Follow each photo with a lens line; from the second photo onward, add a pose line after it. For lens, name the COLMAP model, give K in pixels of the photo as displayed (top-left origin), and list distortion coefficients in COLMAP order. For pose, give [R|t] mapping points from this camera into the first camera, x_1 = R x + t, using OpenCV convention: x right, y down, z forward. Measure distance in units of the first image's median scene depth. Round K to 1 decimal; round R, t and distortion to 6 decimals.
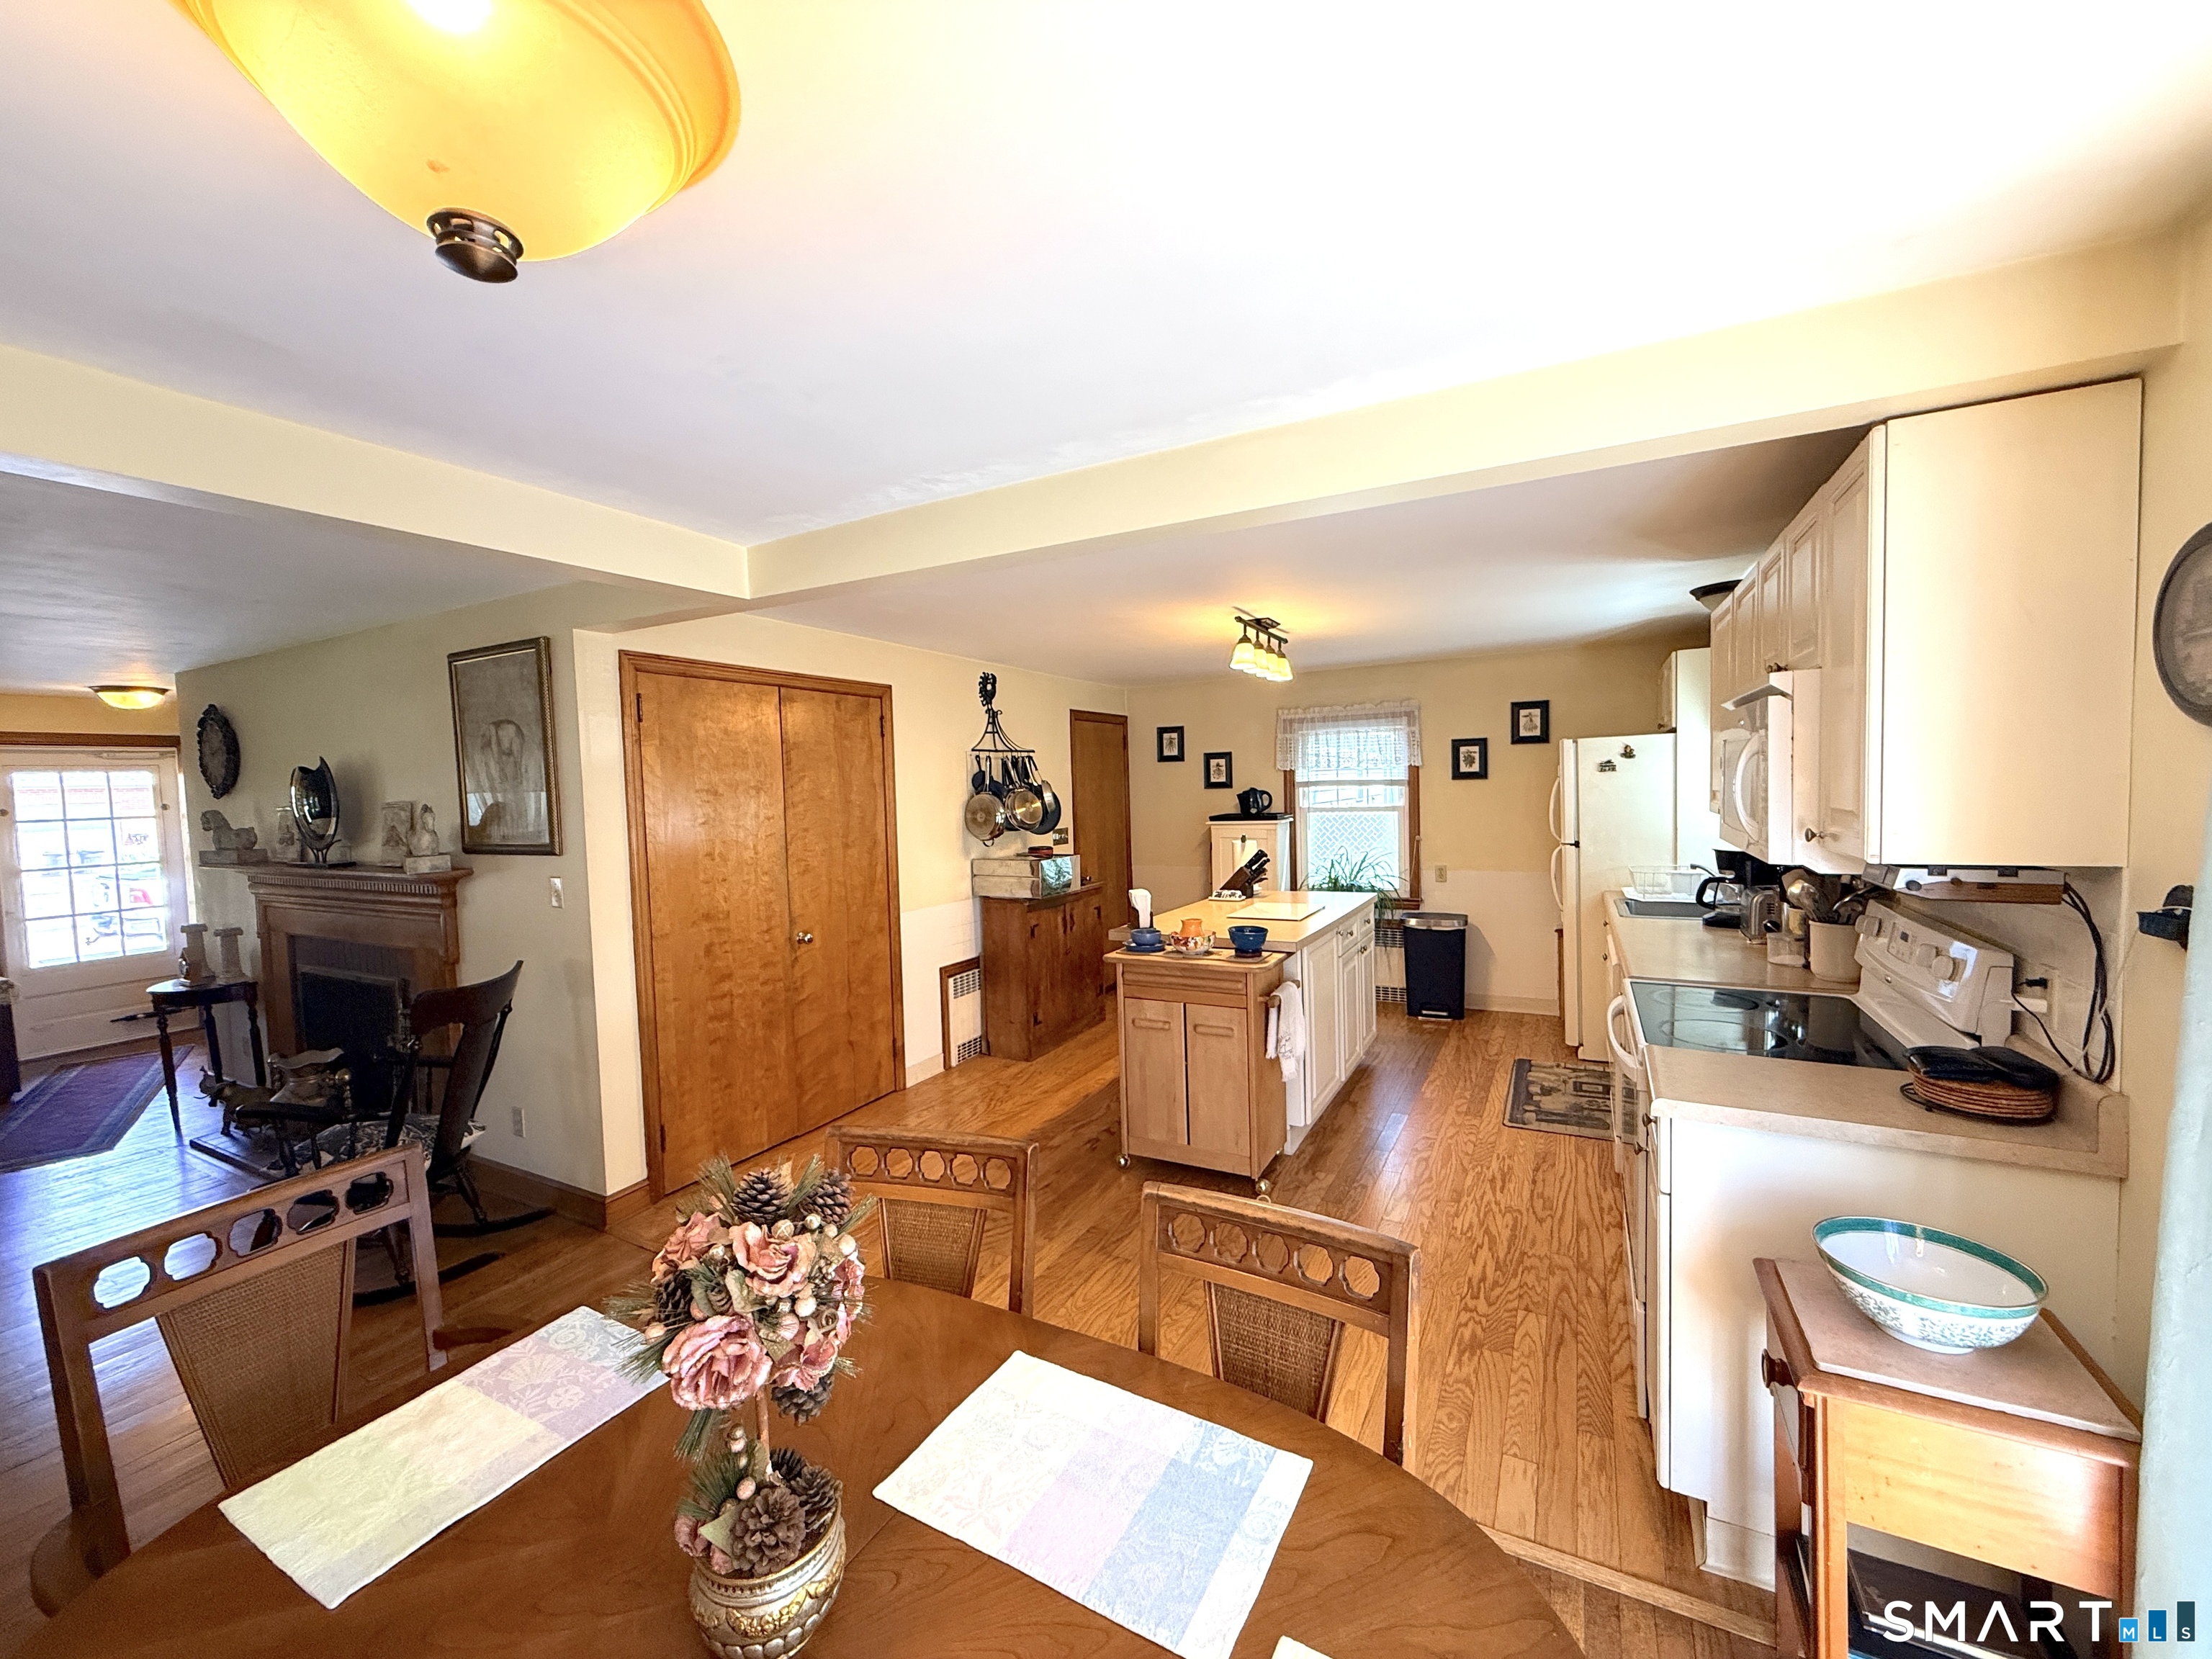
lens RADIAL K [[879.4, 0, 1098.3], [0, 879.4, 826.8], [0, 0, 1]] dist [-0.001281, 0.000159]
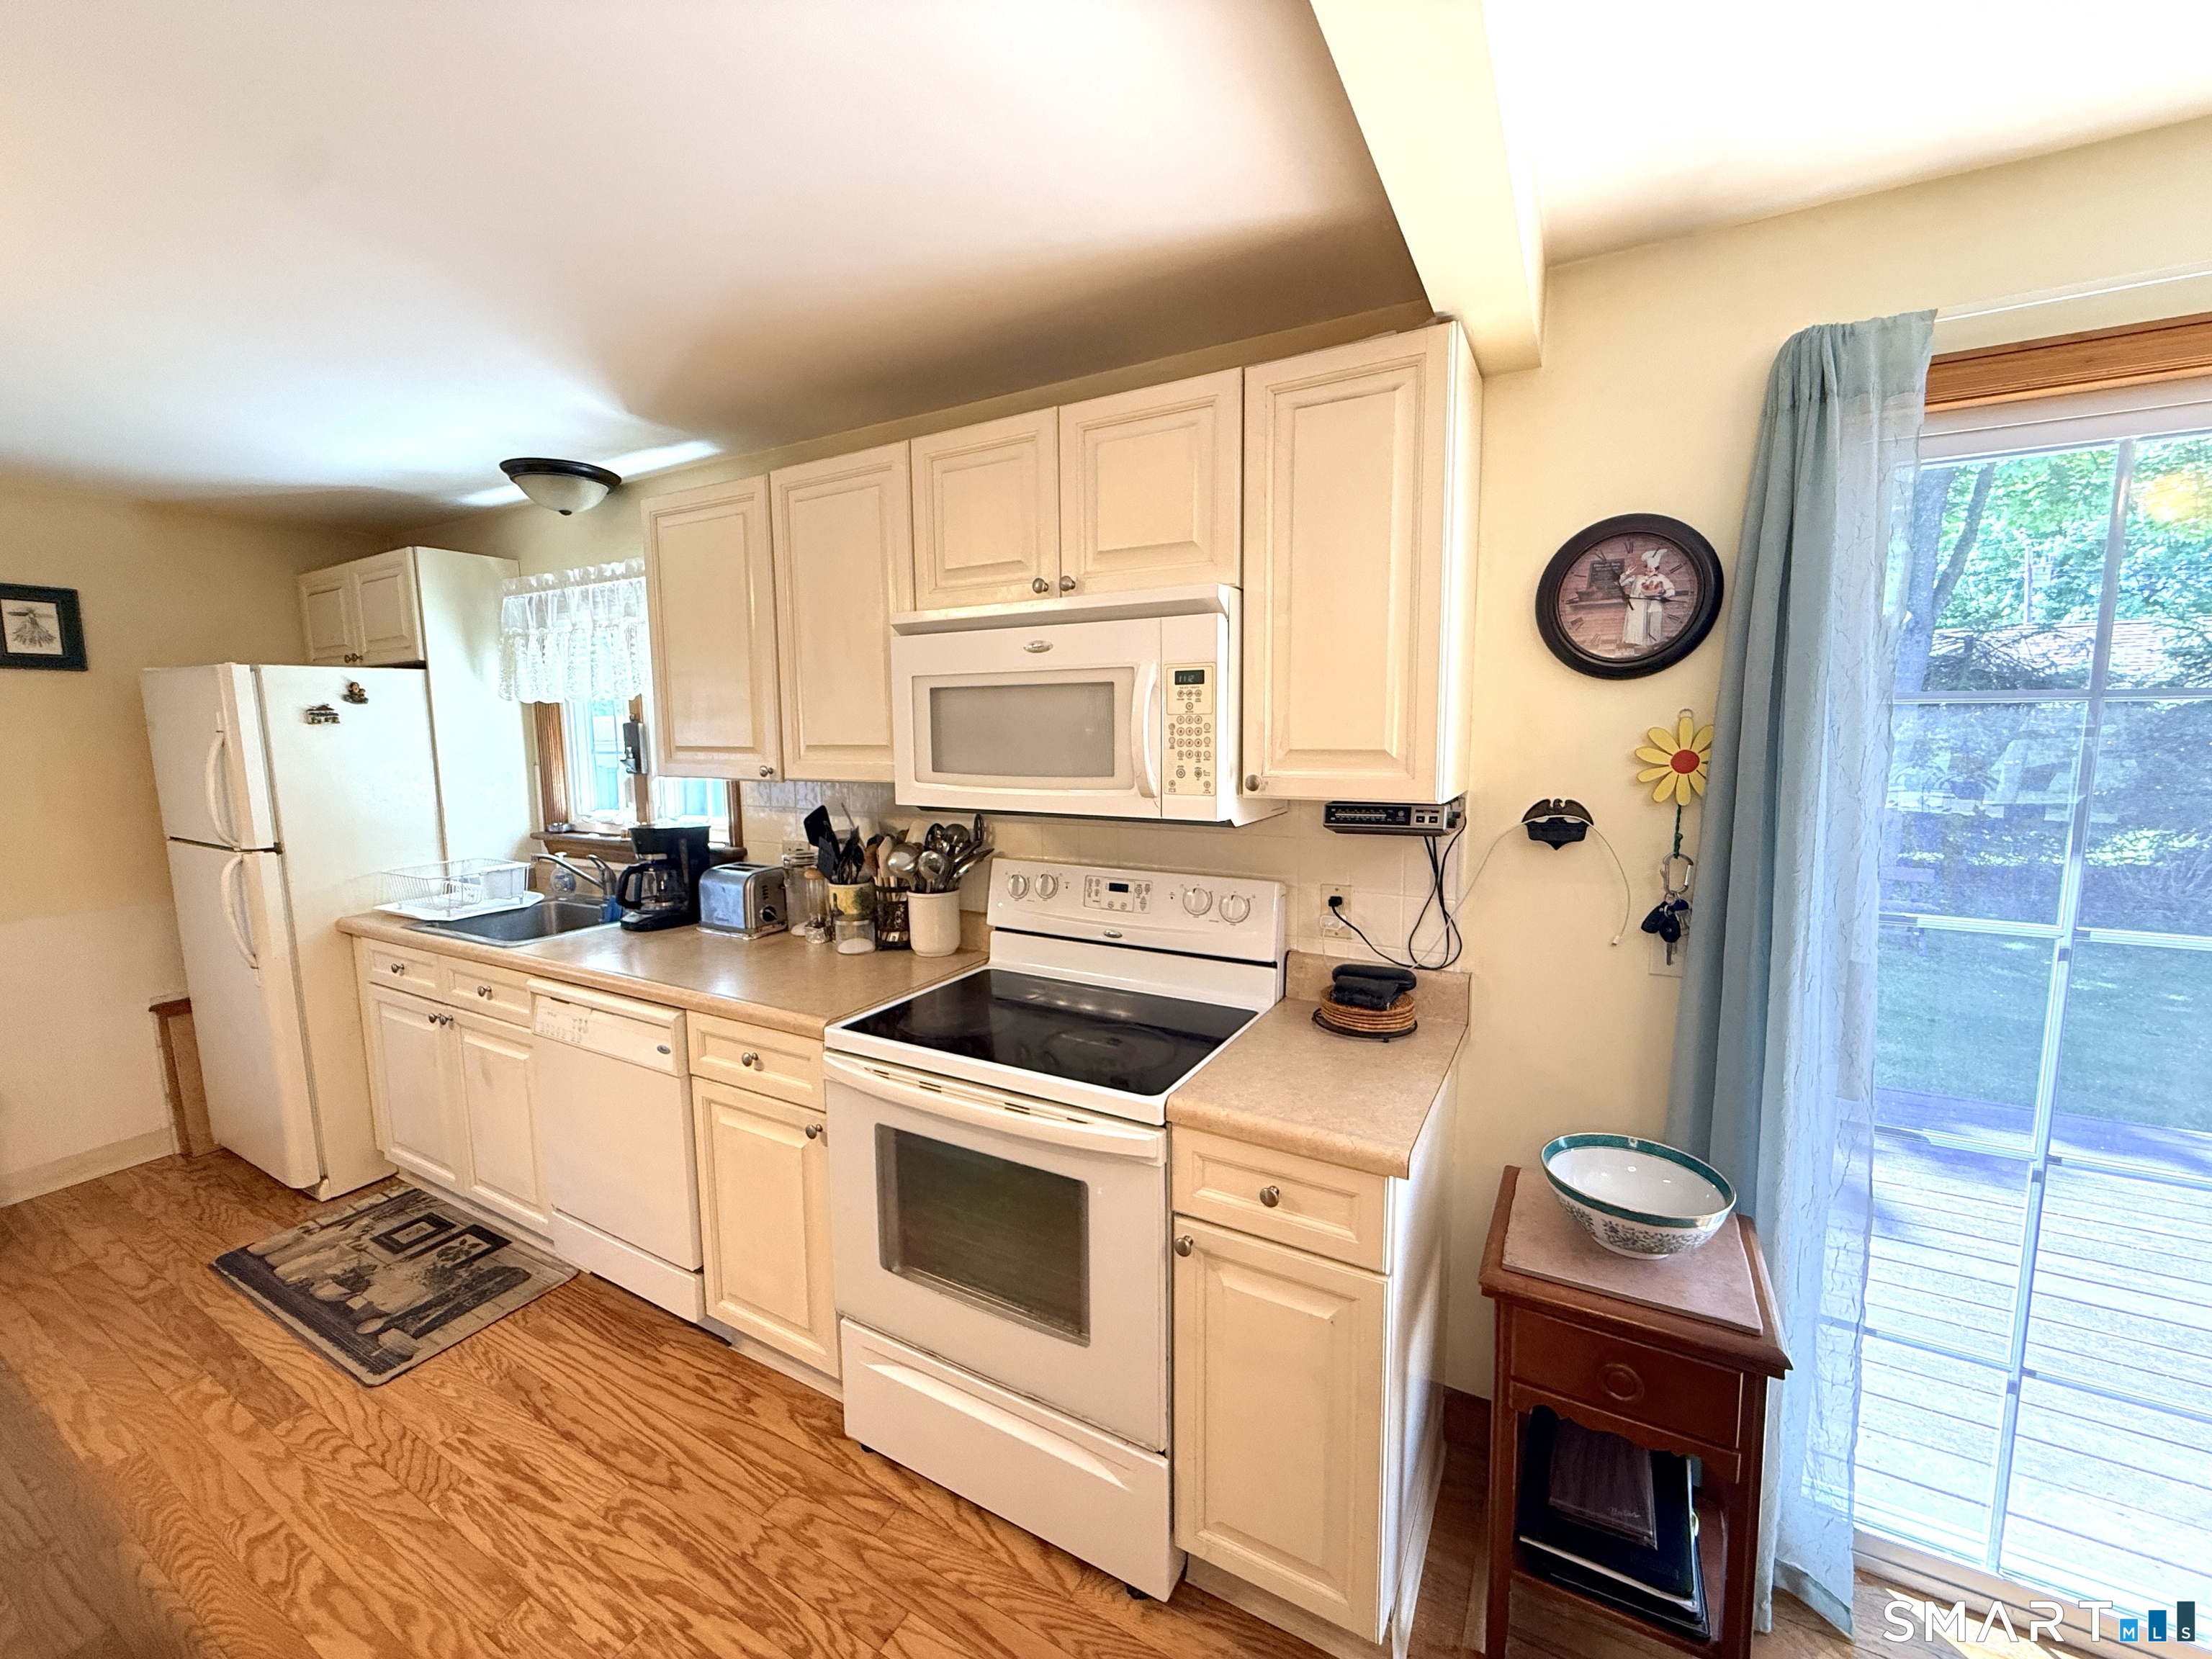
lens RADIAL K [[879.4, 0, 1098.3], [0, 879.4, 826.8], [0, 0, 1]] dist [-0.001281, 0.000159]
pose [[0.017852, -0.086319, 0.996108, -0.022287], [0.059321, 0.994603, 0.085126, -0.011924], [-0.998079, 0.057570, 0.022876, 0.456166]]
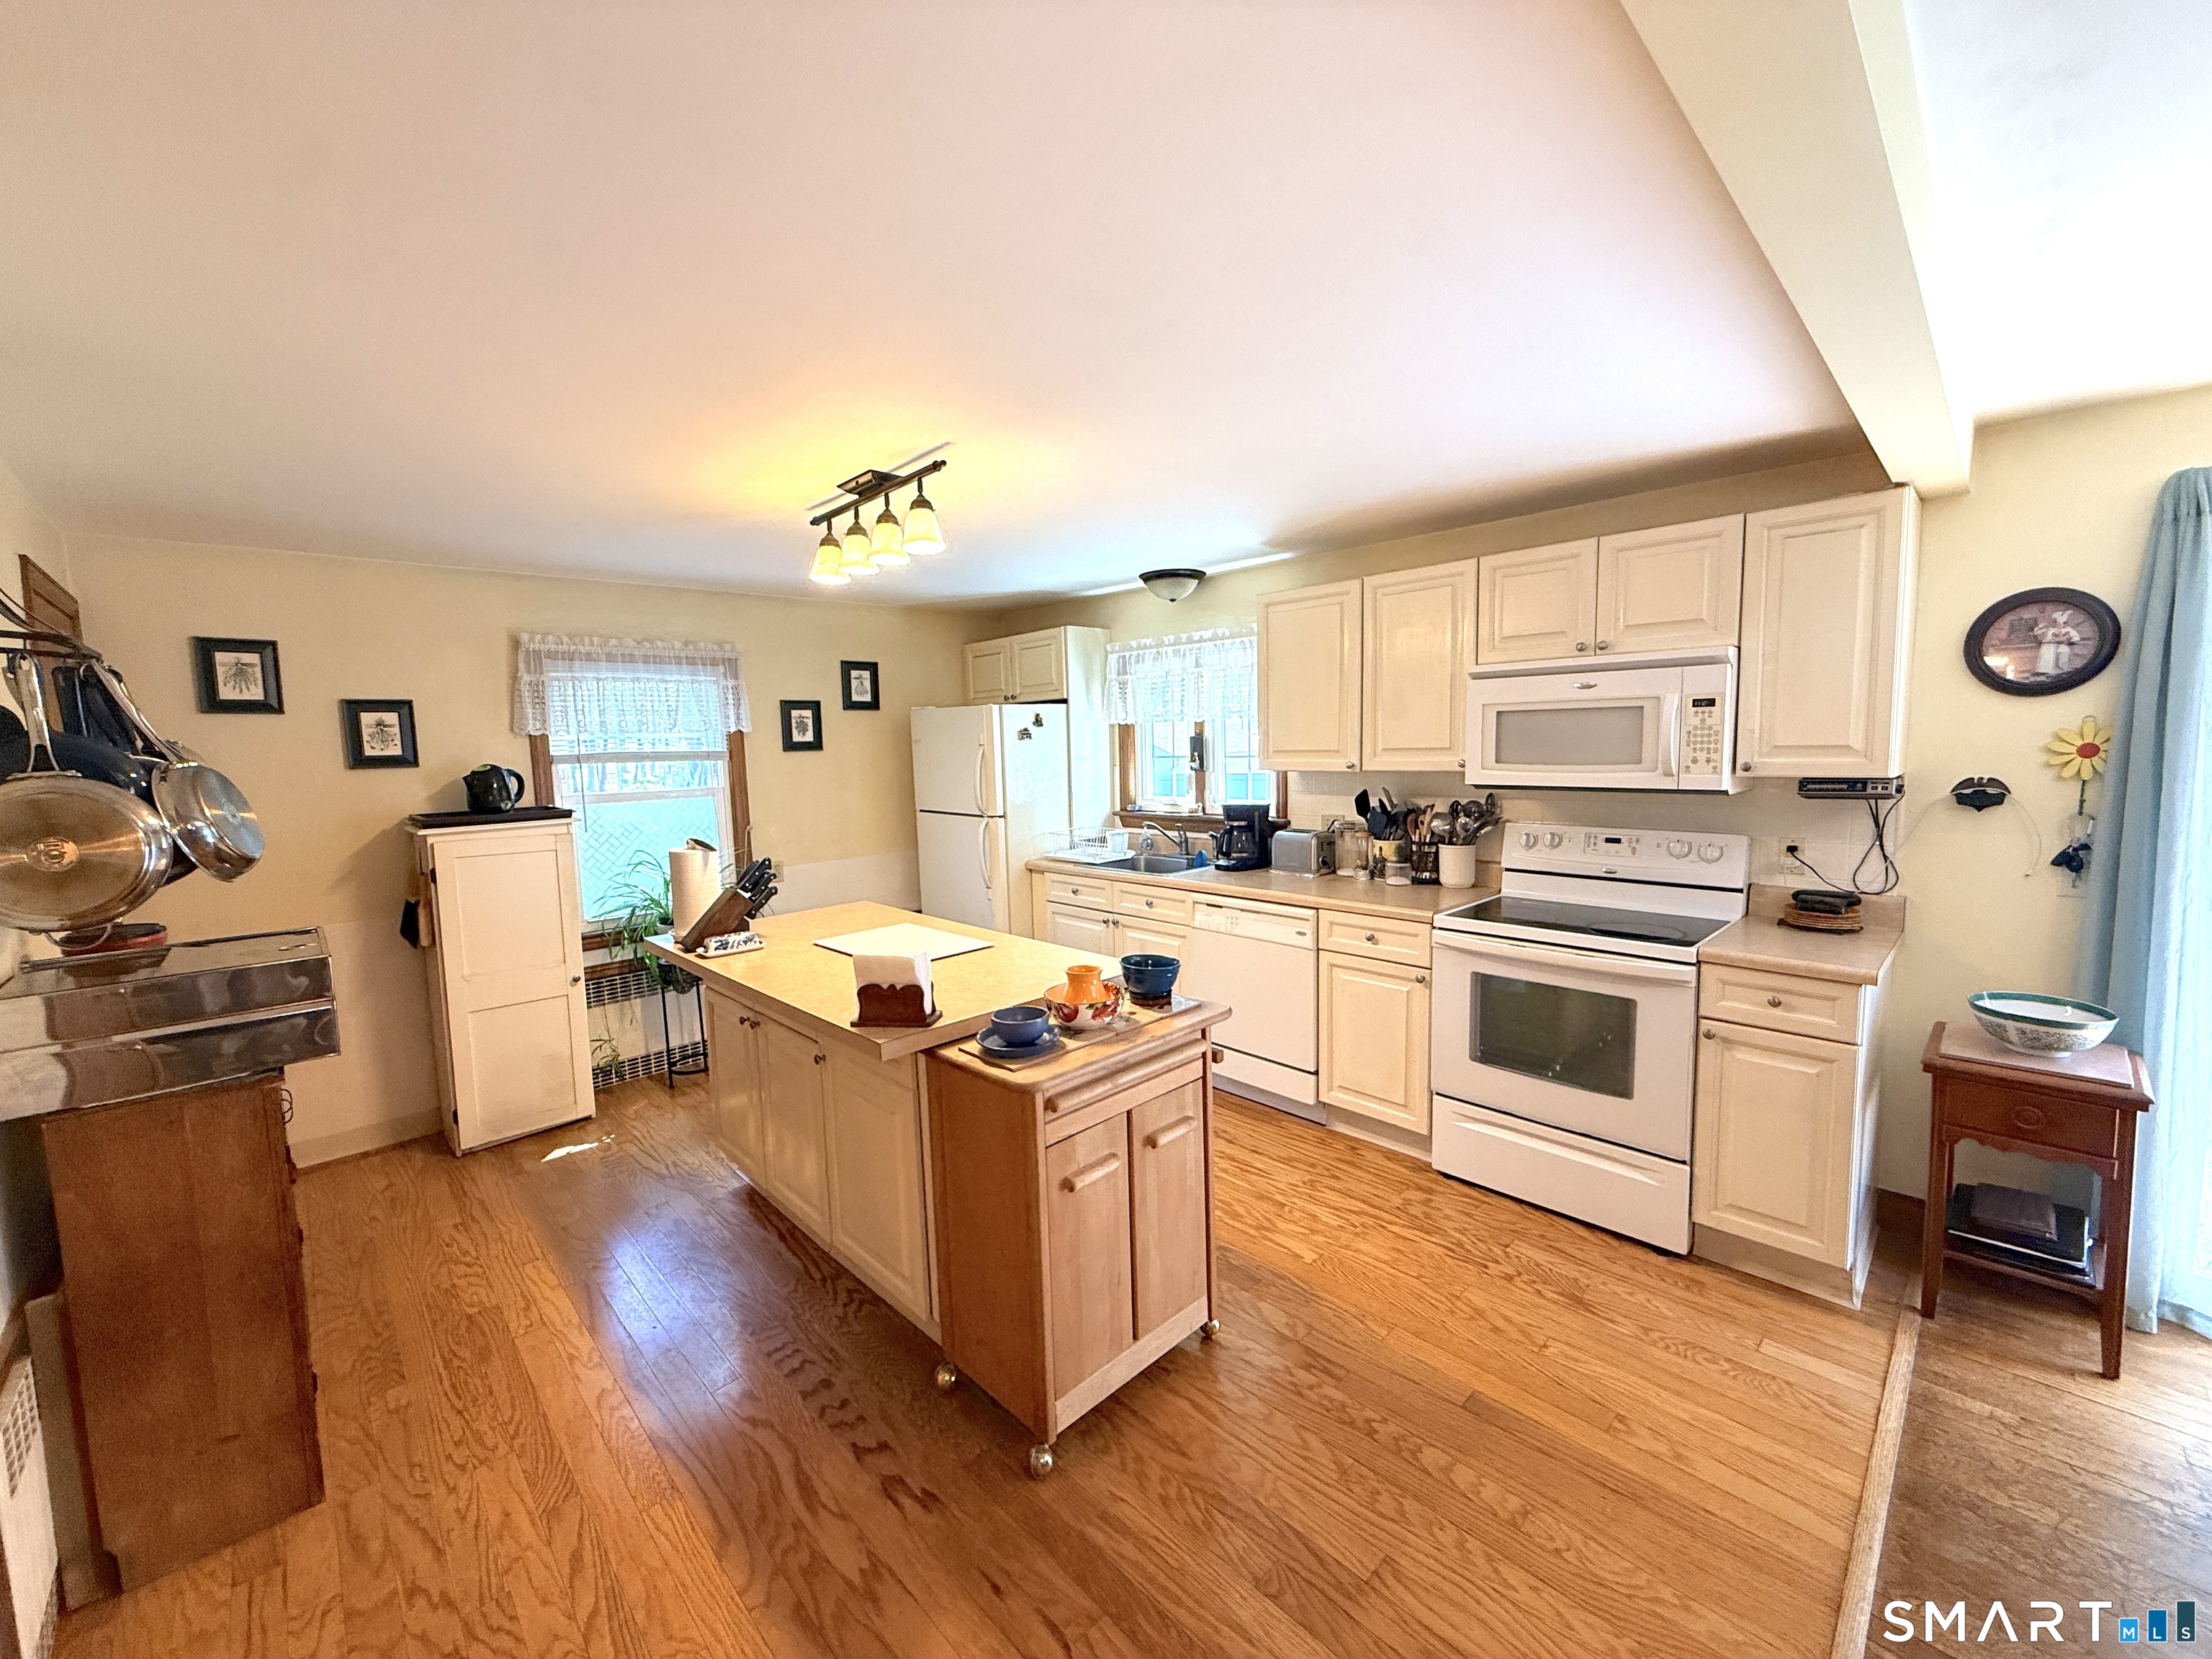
lens RADIAL K [[879.4, 0, 1098.3], [0, 879.4, 826.8], [0, 0, 1]] dist [-0.001281, 0.000159]
pose [[0.310007, -0.072932, 0.947933, -0.335176], [0.063791, 0.996402, 0.055799, -0.015415], [-0.948592, 0.043172, 0.313544, 0.619395]]
